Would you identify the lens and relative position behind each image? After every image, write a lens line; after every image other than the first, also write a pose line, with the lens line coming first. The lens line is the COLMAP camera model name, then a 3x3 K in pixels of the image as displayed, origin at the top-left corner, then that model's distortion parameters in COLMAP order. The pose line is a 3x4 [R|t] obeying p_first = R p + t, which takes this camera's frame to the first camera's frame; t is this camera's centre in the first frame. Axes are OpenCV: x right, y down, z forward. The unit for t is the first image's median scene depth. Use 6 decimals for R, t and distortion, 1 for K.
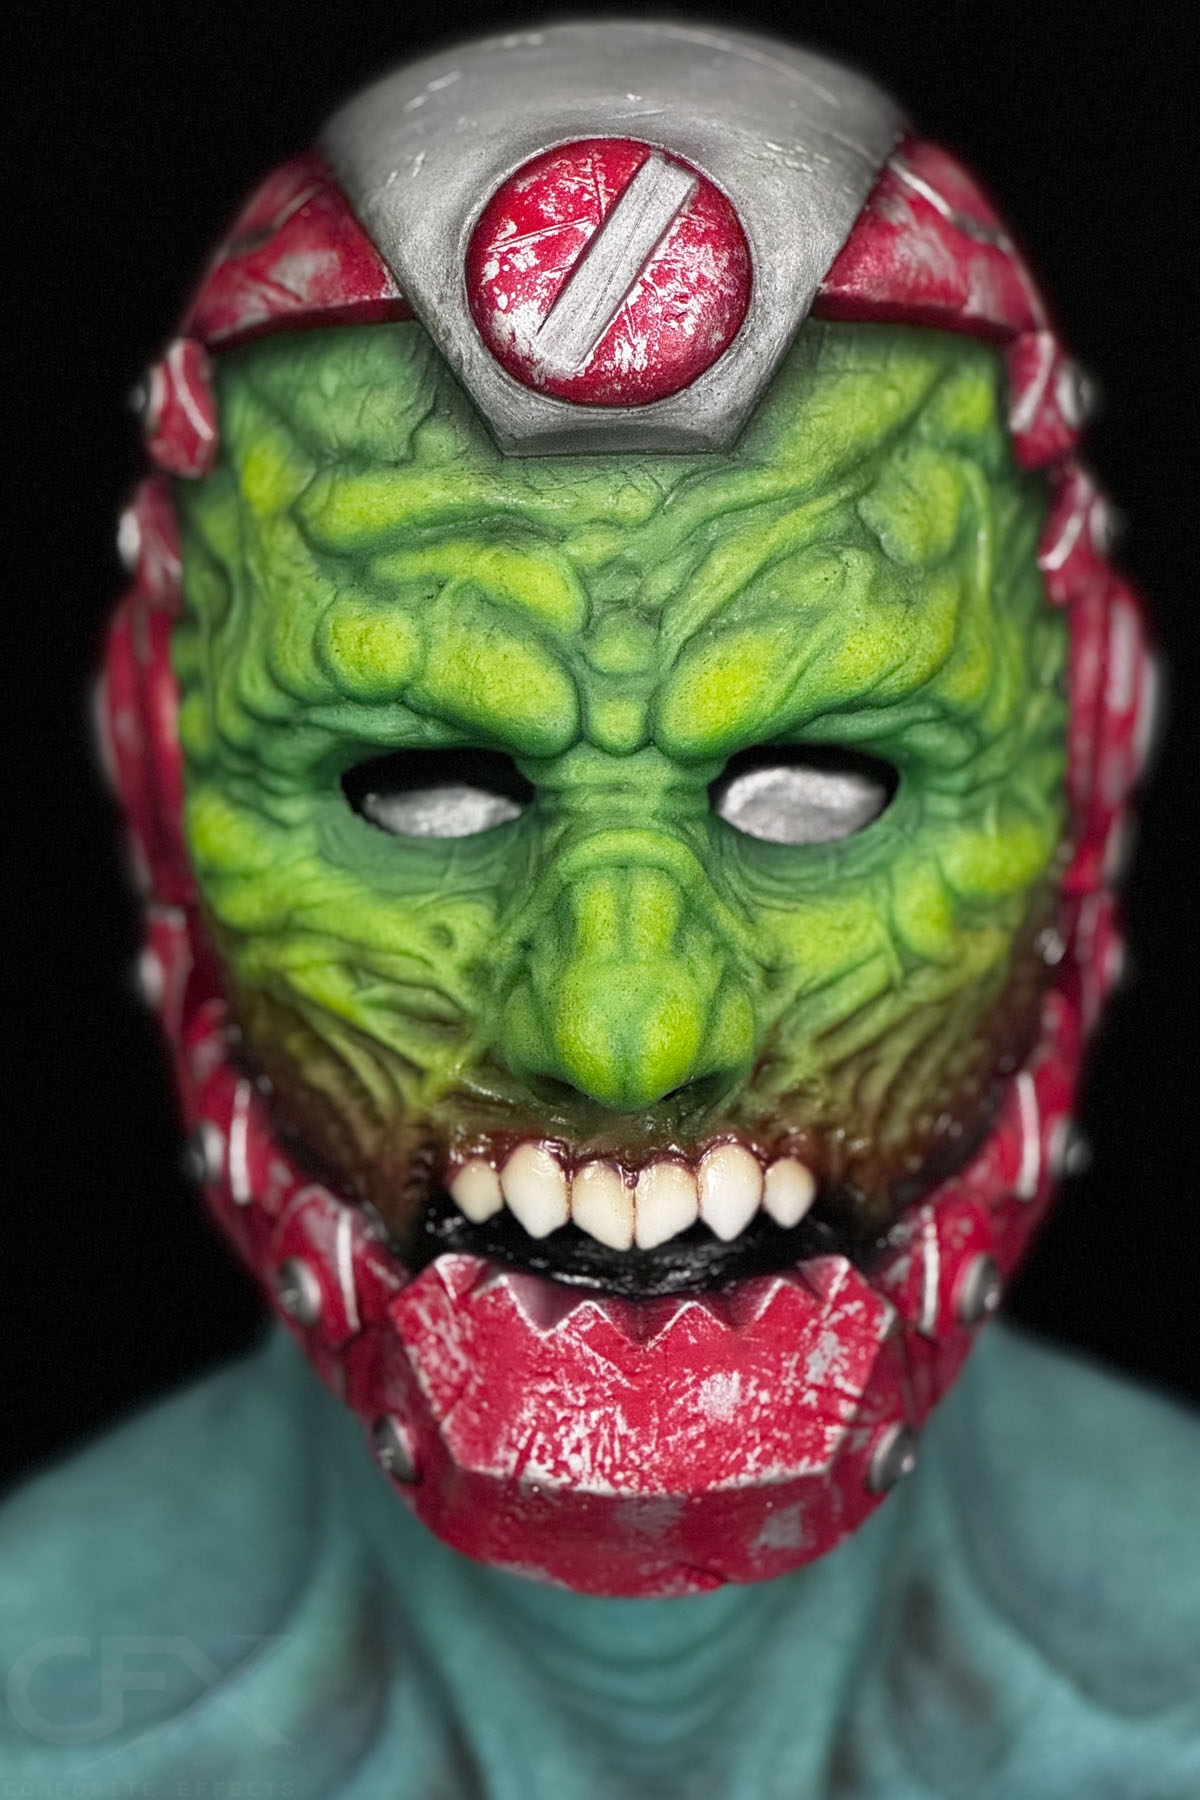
lens RADIAL K [[4470.1, 0, 442.9], [0, 4470.1, 820.2], [0, 0, 1]] dist [-0.721967, 17.109997]
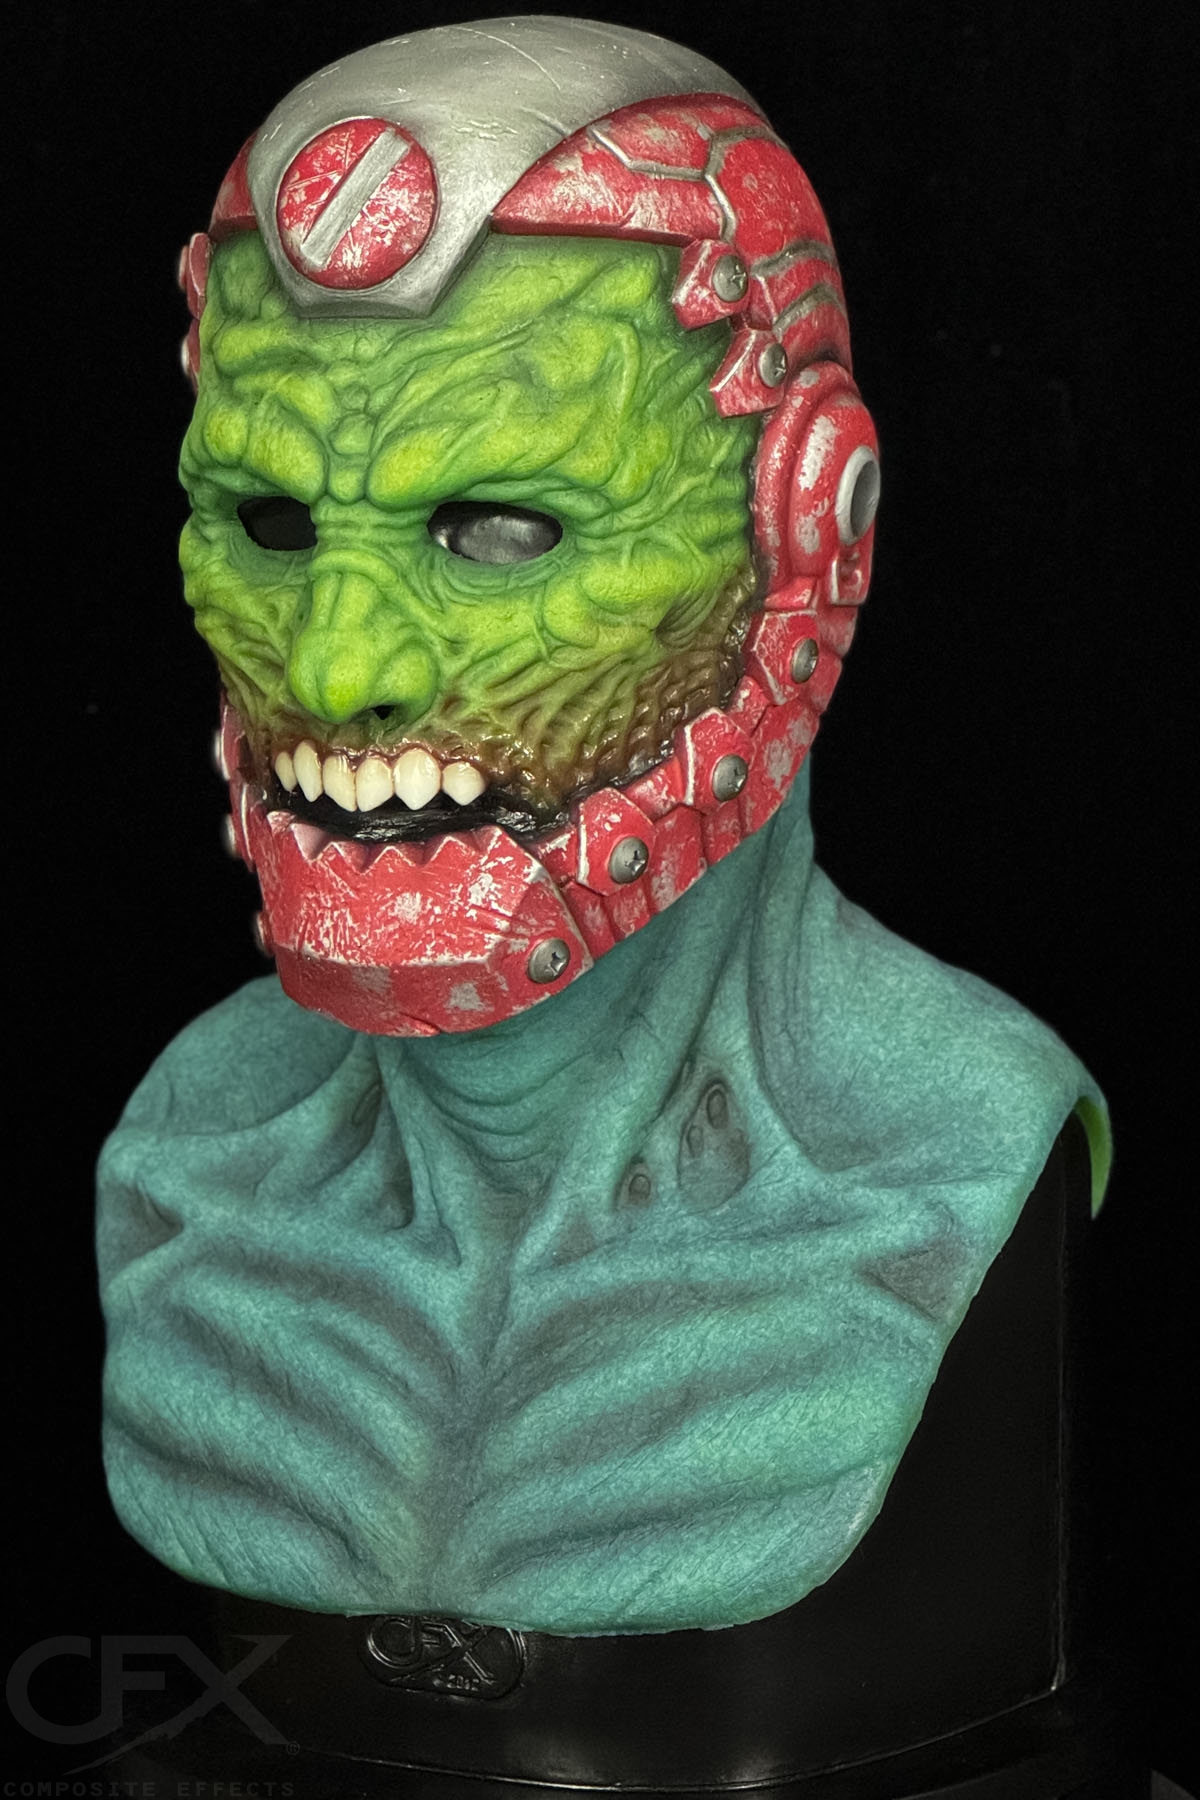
lens RADIAL K [[5199.0, 0, 532.0], [0, 5199.0, 973.5], [0, 0, 1]] dist [-0.665753, 14.975081]
pose [[0.933573, 0.069578, -0.351568, 0.761238], [-0.041761, 0.995411, 0.086104, -0.009331], [0.355946, -0.065703, 0.932194, -0.728301]]
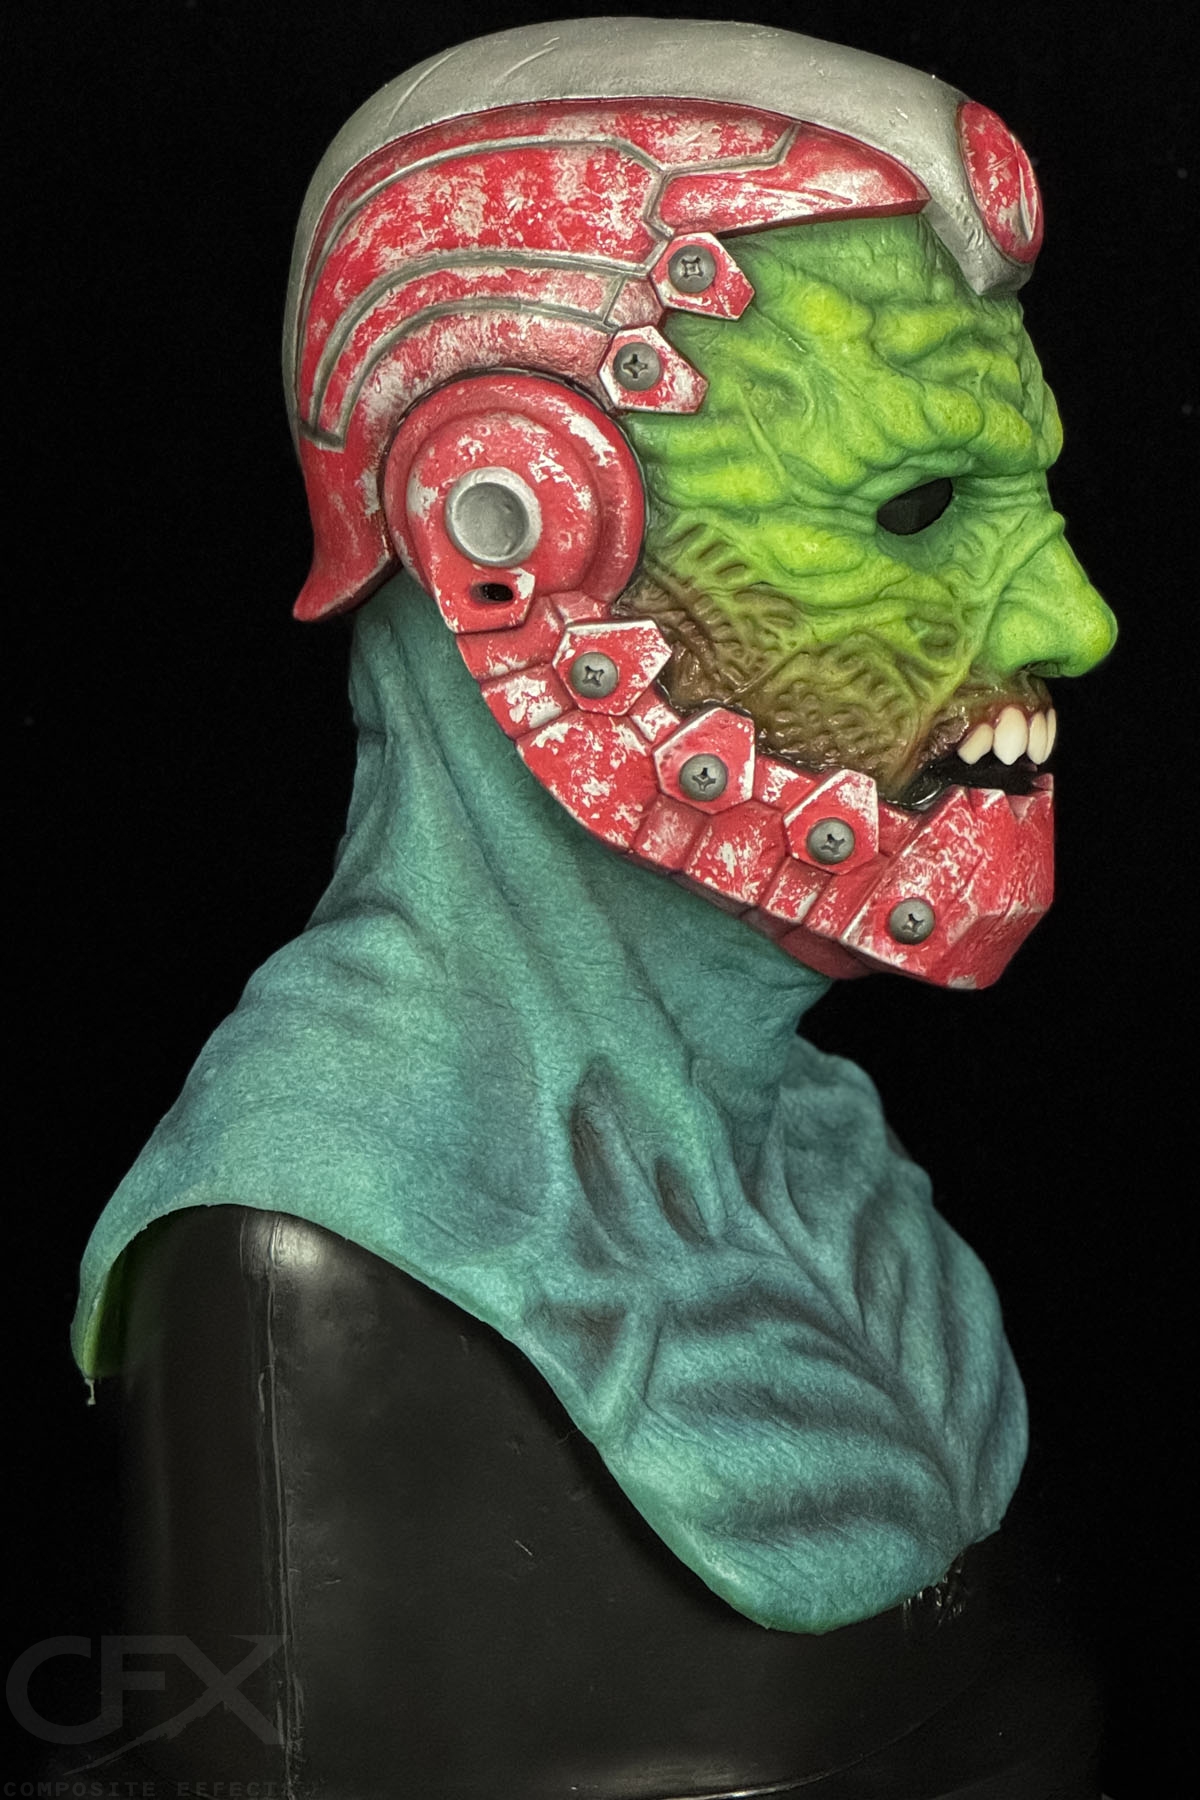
lens RADIAL K [[5199.0, 0, 532.0], [0, 5199.0, 973.5], [0, 0, 1]] dist [-0.665753, 14.975081]
pose [[0.338481, -0.137092, 0.930933, -1.853035], [0.116376, 0.987834, 0.103157, -0.049579], [-0.933749, 0.073422, 0.350317, 0.493358]]
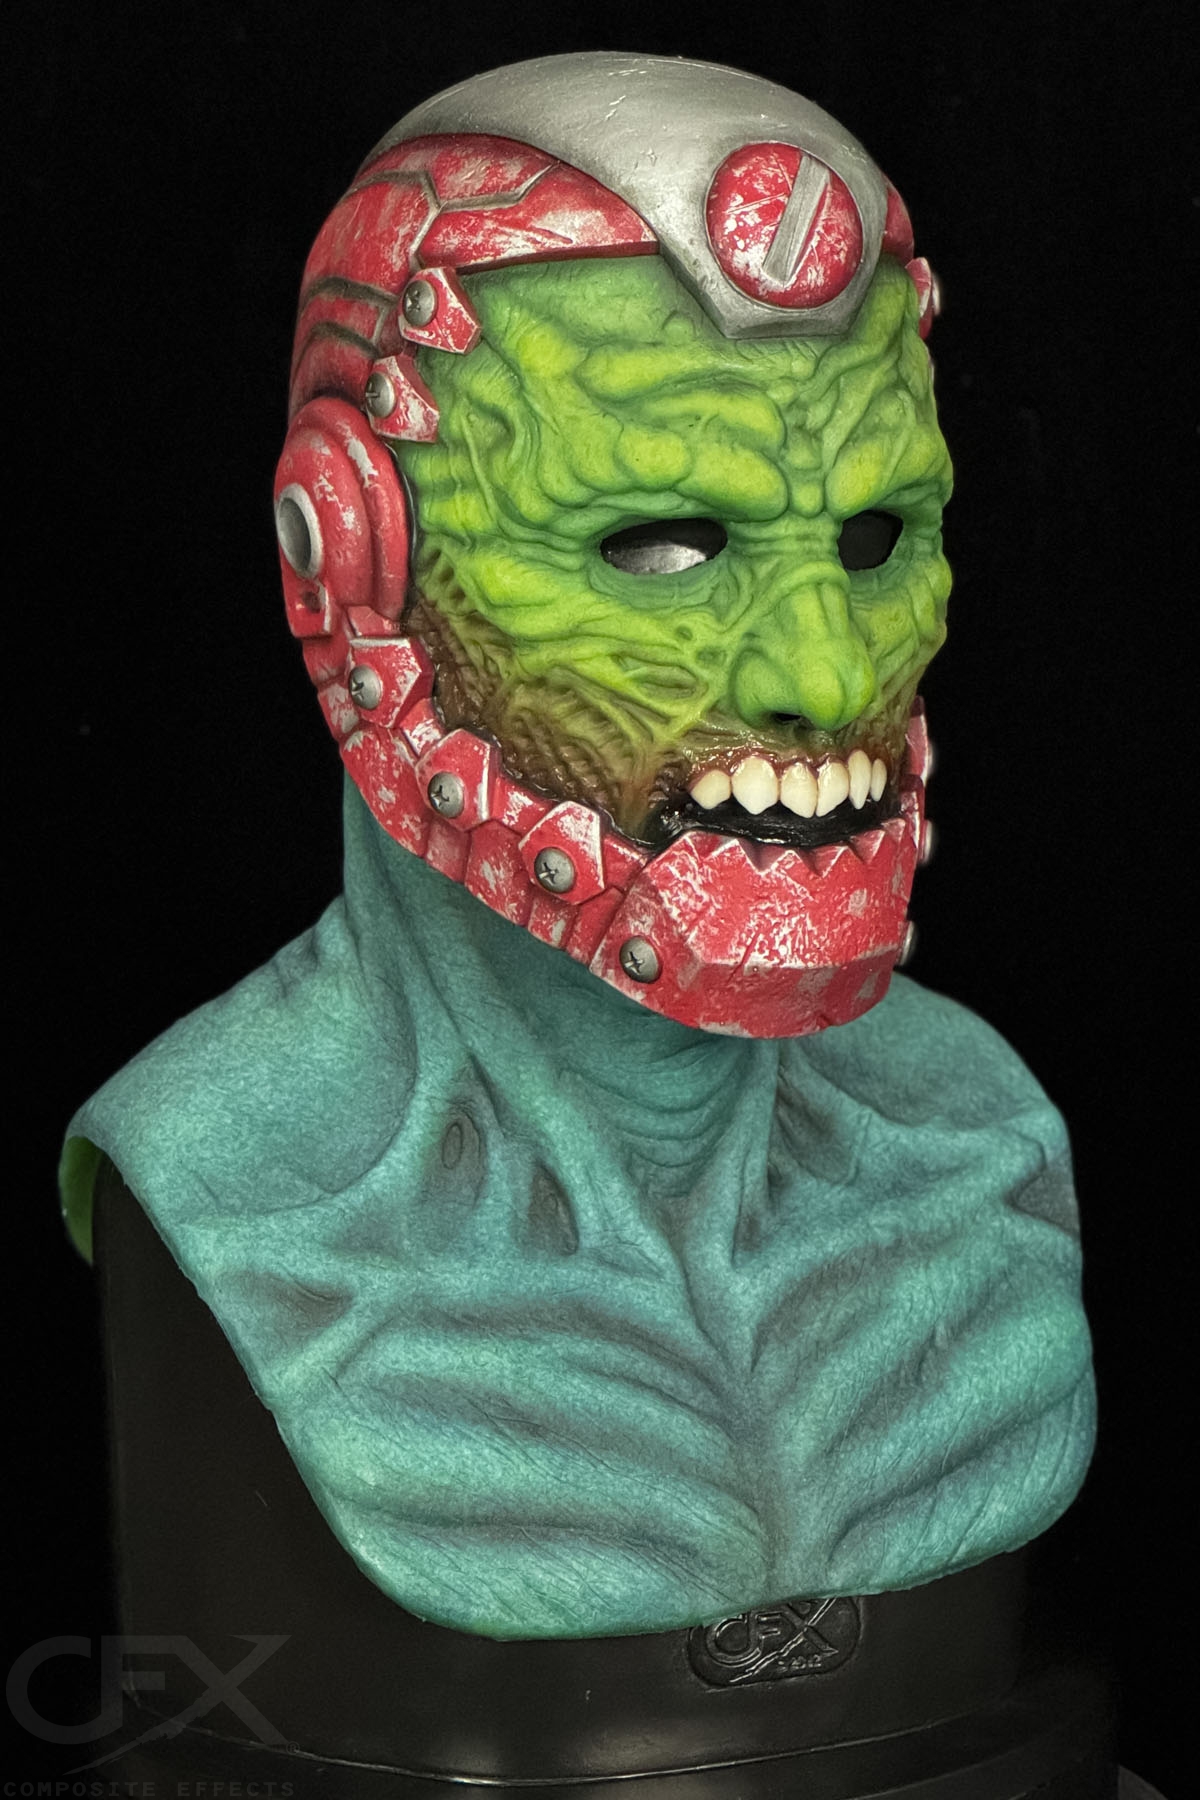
lens RADIAL K [[5199.0, 0, 532.0], [0, 5199.0, 973.5], [0, 0, 1]] dist [-0.665753, 14.975081]
pose [[0.881553, -0.072463, 0.466491, -0.946233], [0.049018, 0.996858, 0.062215, 0.029411], [-0.469534, -0.031979, 0.882335, -0.649081]]
